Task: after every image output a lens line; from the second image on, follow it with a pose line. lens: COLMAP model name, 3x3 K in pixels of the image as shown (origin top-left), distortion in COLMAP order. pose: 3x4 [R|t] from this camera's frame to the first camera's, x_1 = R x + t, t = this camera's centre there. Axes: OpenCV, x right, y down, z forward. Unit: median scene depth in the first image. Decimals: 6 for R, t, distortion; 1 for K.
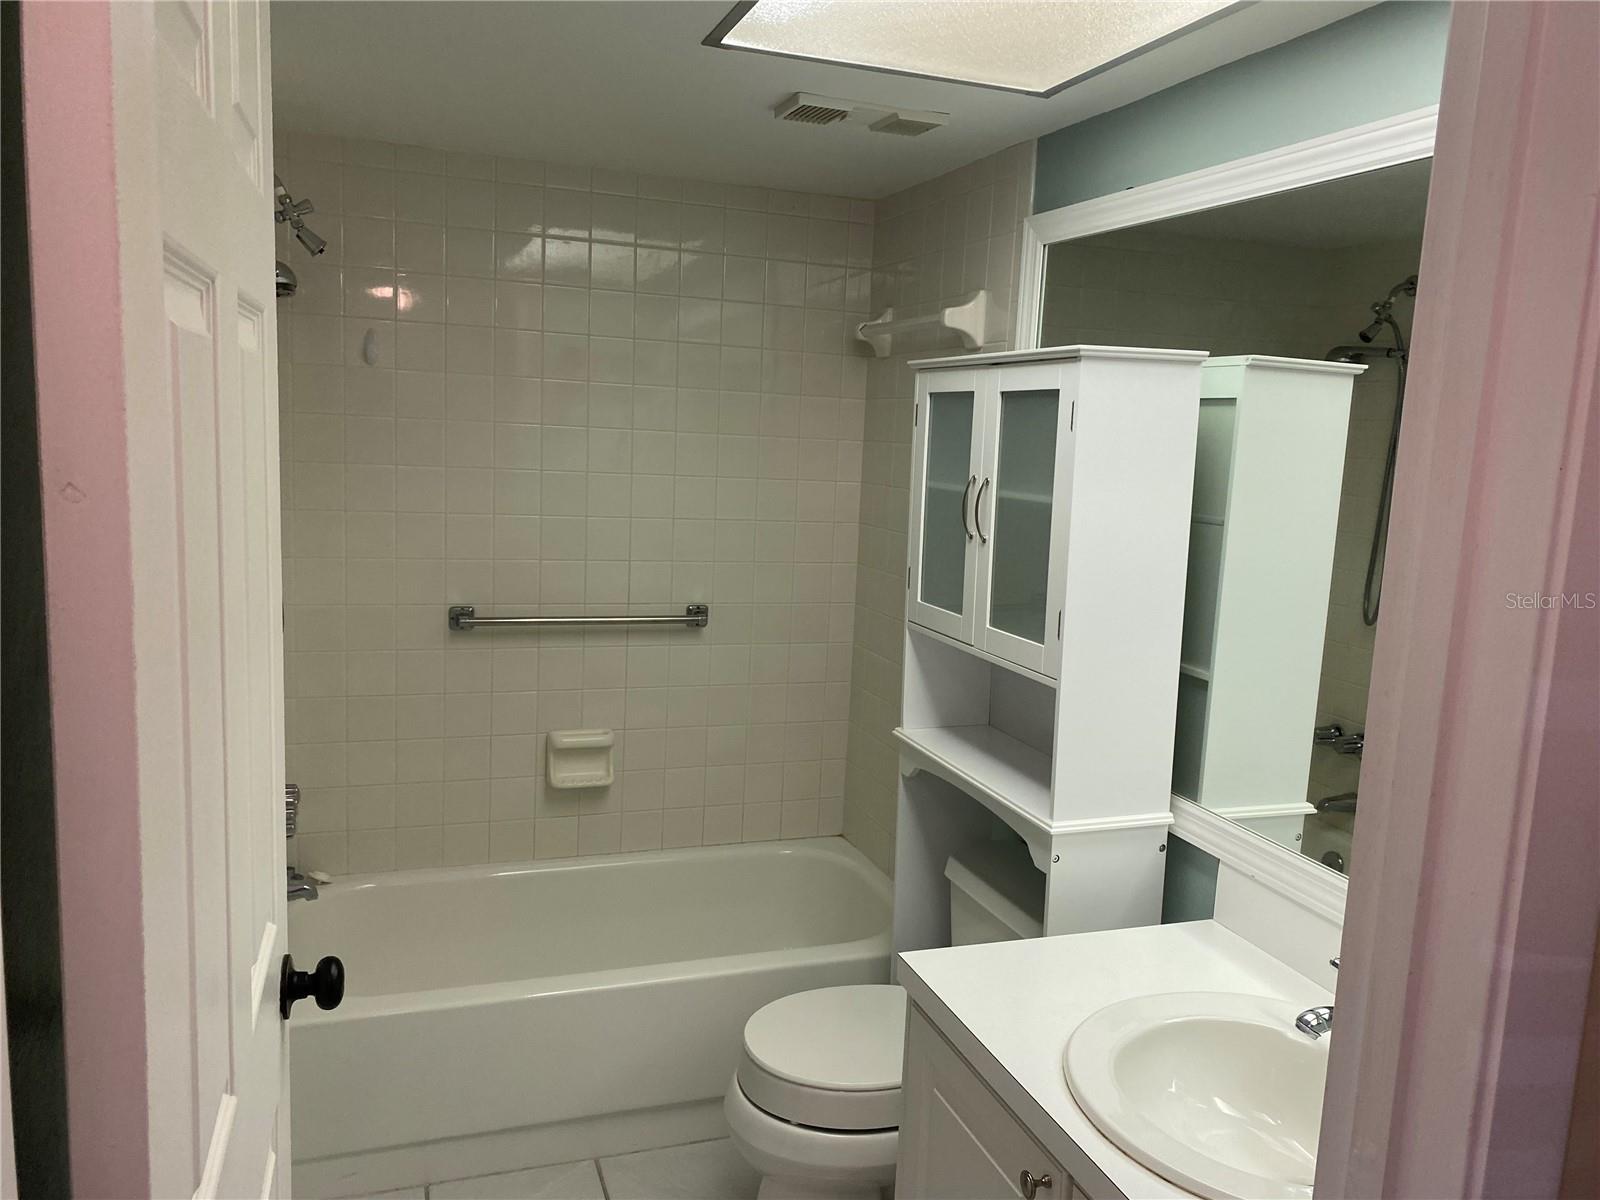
lens RADIAL K [[1214.6, 0, 807.8], [0, 1214.6, 607.0], [0, 0, 1]] dist [0.076409, -0.085416]
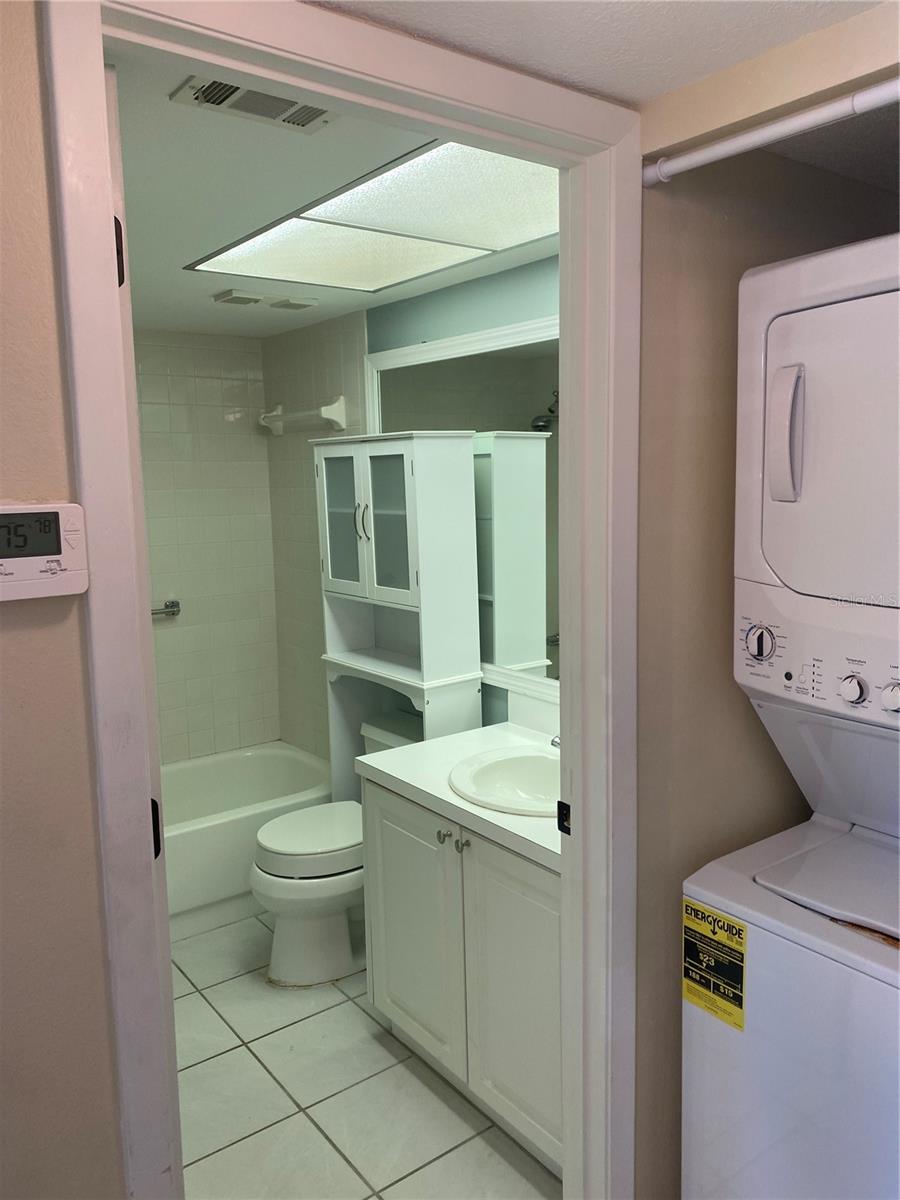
lens RADIAL K [[910.9, 0, 450.0], [0, 910.9, 600.0], [0, 0, 1]] dist [0.076409, -0.085416]
pose [[0.952120, -0.104531, 0.287299, -0.137993], [0.106407, 0.994281, 0.009124, 0.036369], [-0.286610, 0.021884, 0.957797, -0.327956]]
